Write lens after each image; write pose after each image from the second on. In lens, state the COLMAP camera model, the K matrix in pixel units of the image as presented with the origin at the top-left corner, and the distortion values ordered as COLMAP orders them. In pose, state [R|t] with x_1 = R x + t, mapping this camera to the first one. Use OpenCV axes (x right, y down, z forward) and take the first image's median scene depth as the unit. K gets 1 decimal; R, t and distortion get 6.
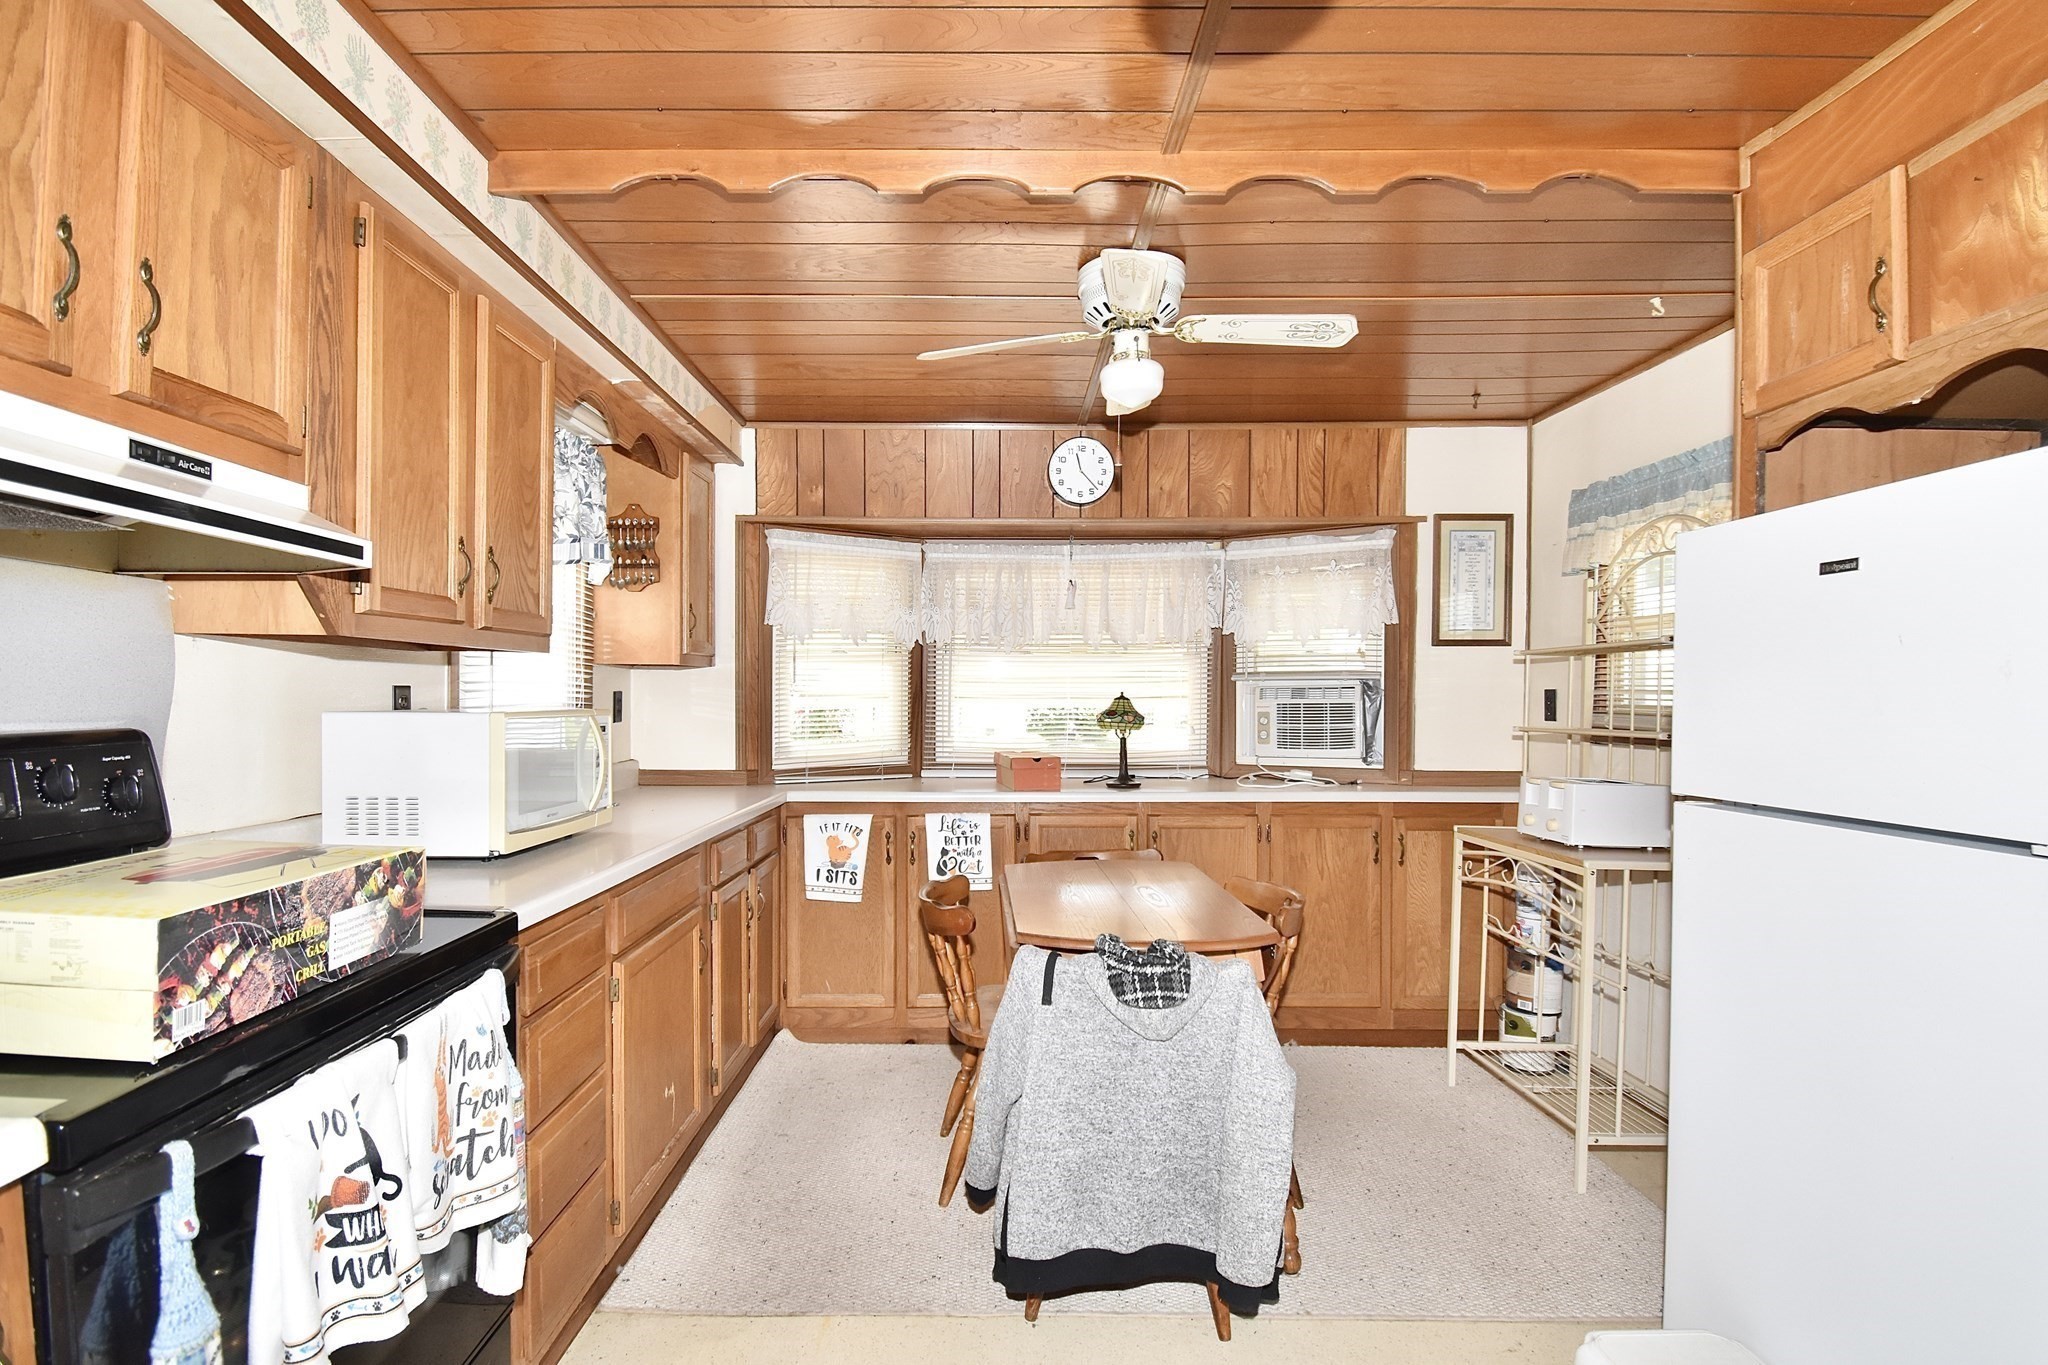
lens RADIAL K [[964.0, 0, 994.7], [0, 964.0, 699.3], [0, 0, 1]] dist [-0.000630, -0.010085]
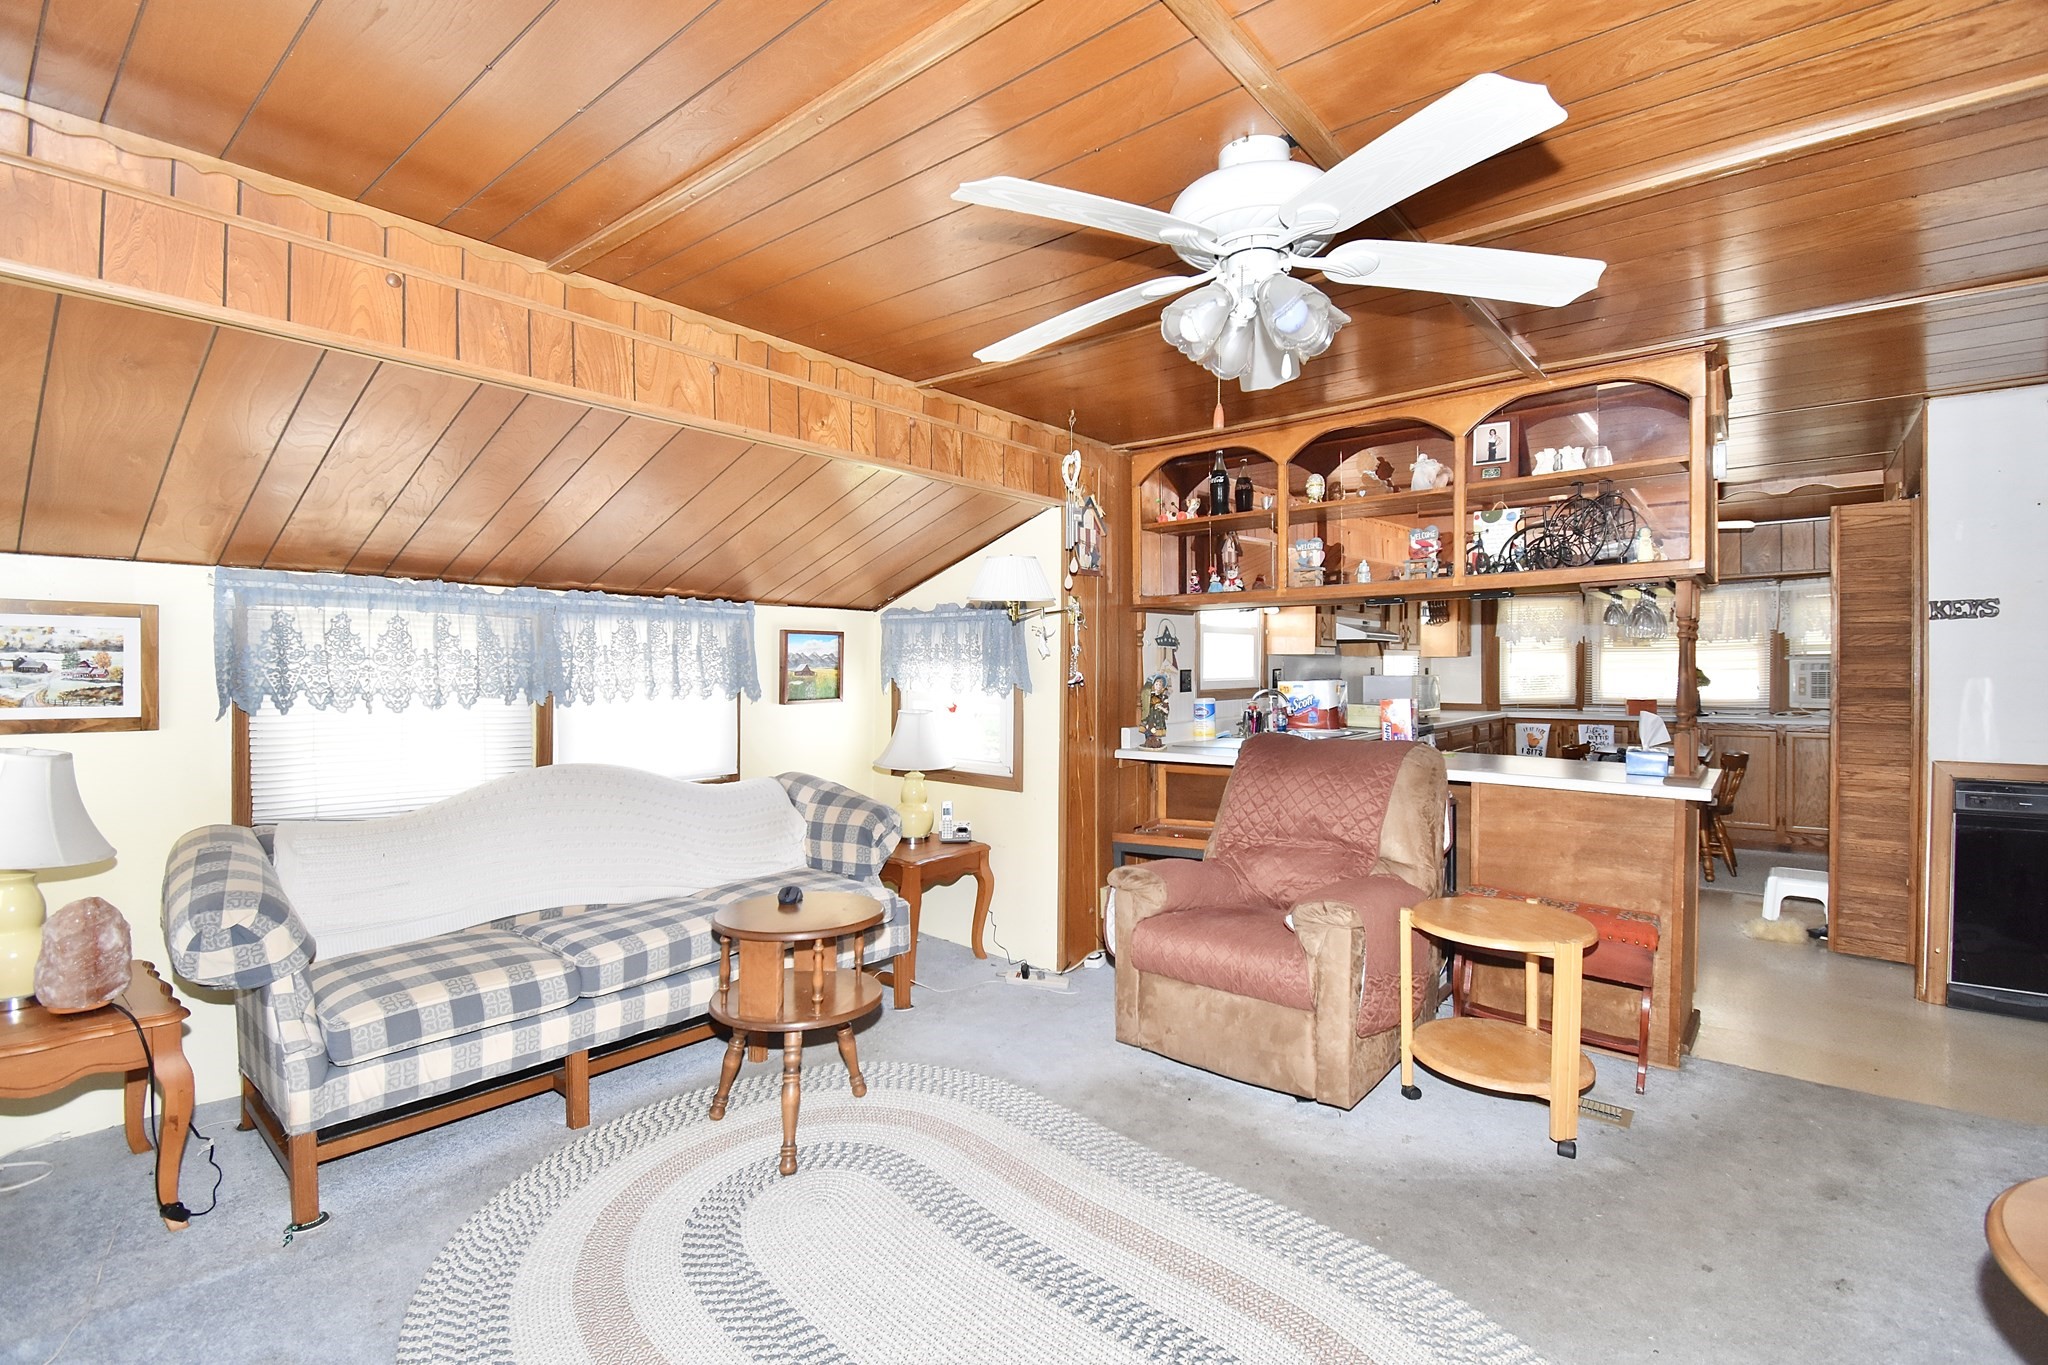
lens RADIAL K [[964.0, 0, 1017.9], [0, 964.0, 675.5], [0, 0, 1]] dist [-0.000630, -0.010085]
pose [[0.767873, -0.003033, -0.640595, 0.497344], [0.004793, 0.999988, 0.001011, 0.002068], [0.640584, -0.003846, 0.767878, -2.090232]]
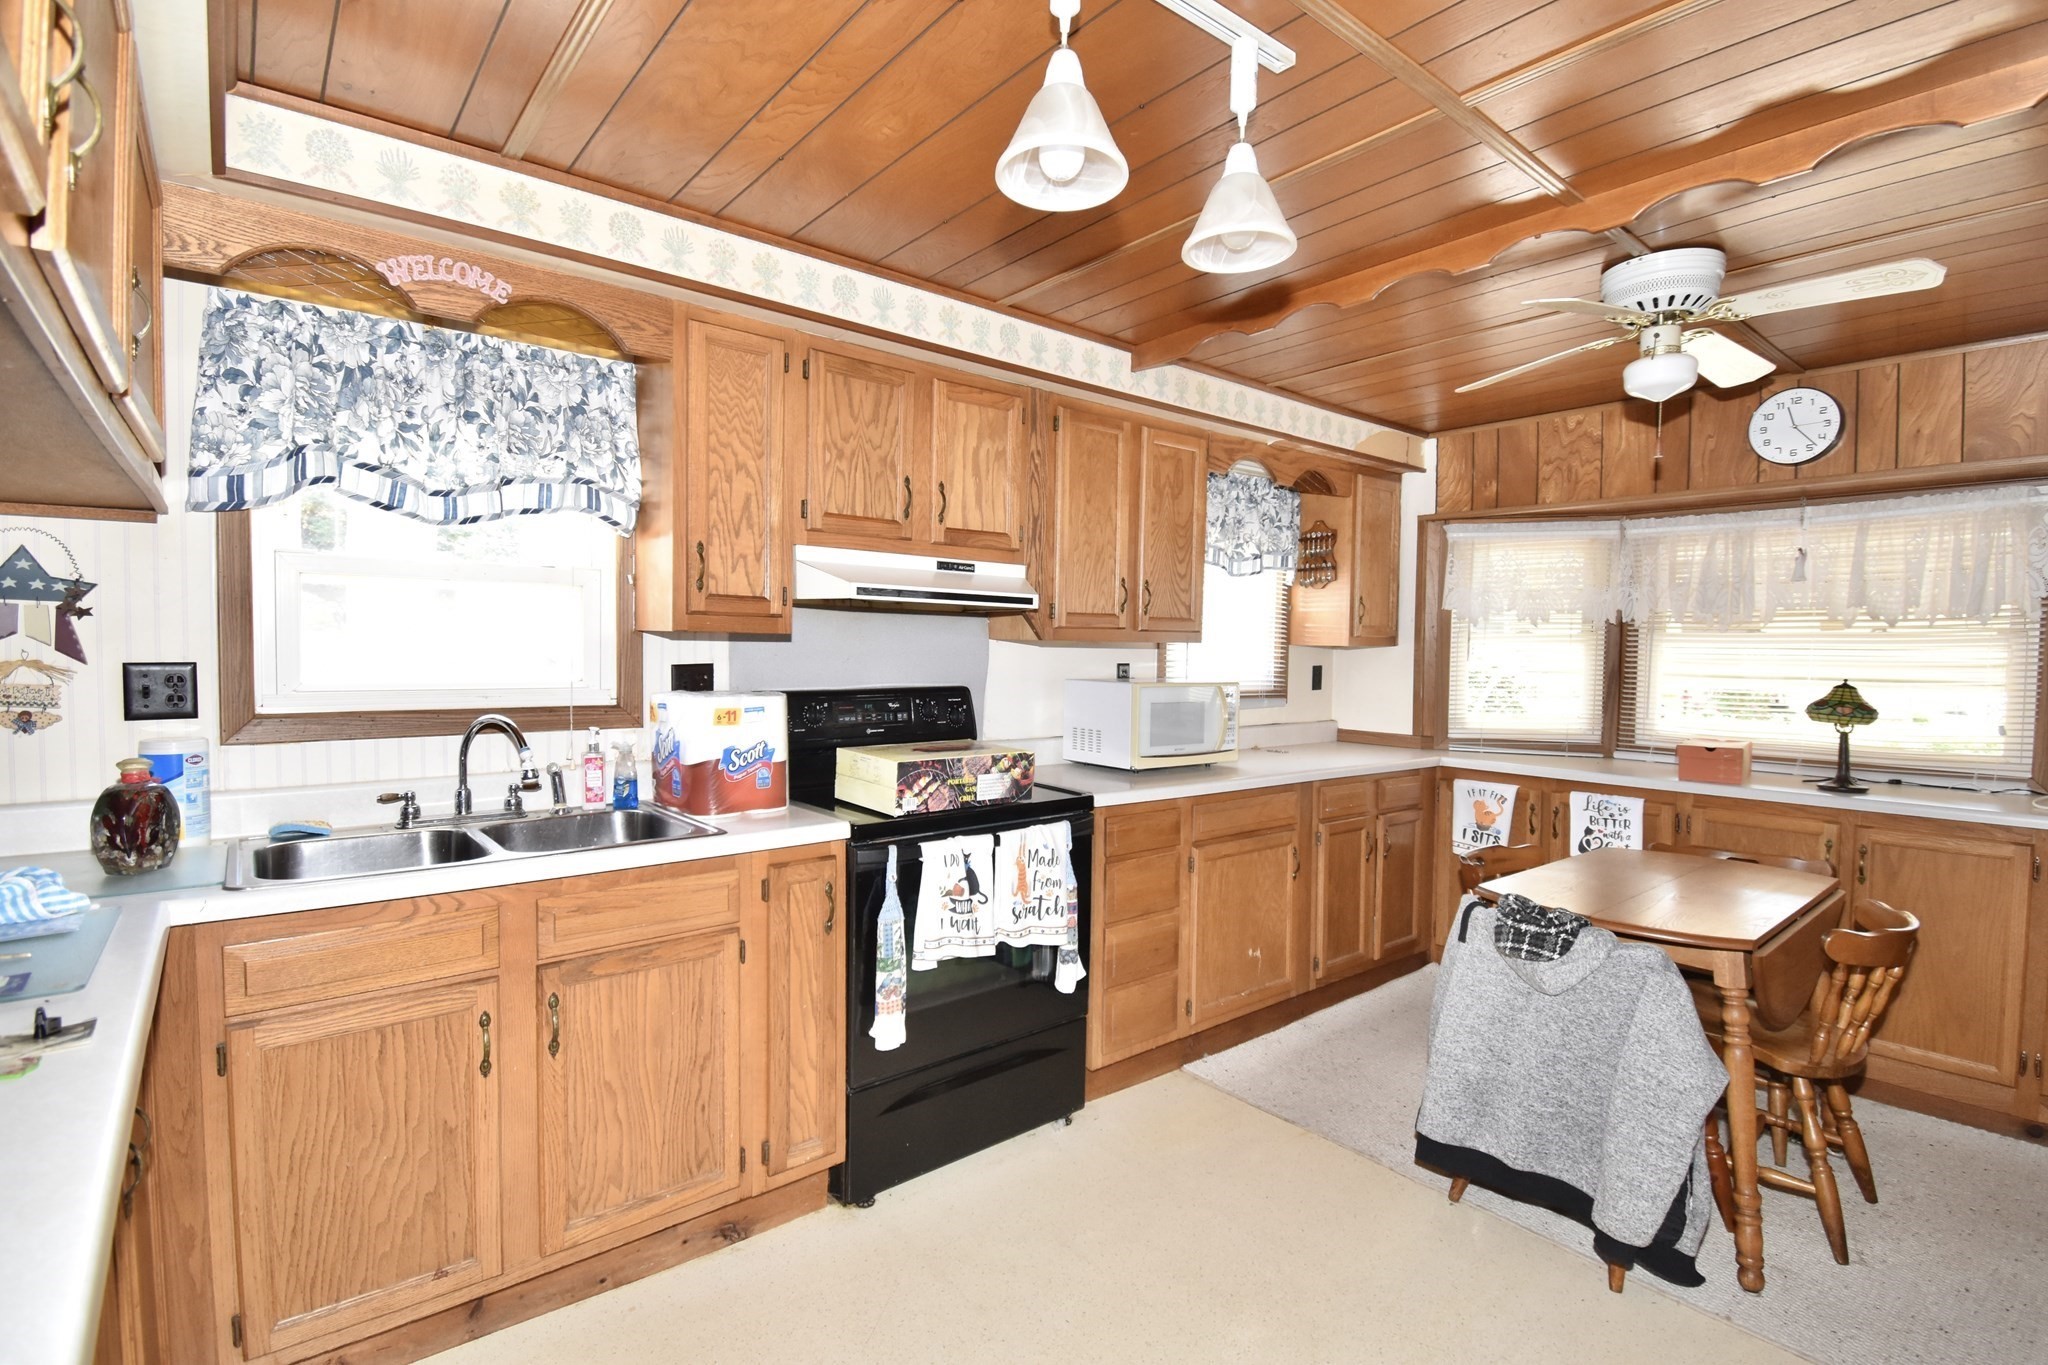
lens RADIAL K [[964.0, 0, 1031.4], [0, 964.0, 672.8], [0, 0, 1]] dist [-0.000630, -0.010085]
pose [[0.631850, 0.028069, -0.774583, 0.516172], [-0.017479, 0.999606, 0.021966, -0.029463], [0.774894, -0.000340, 0.632091, -0.144330]]
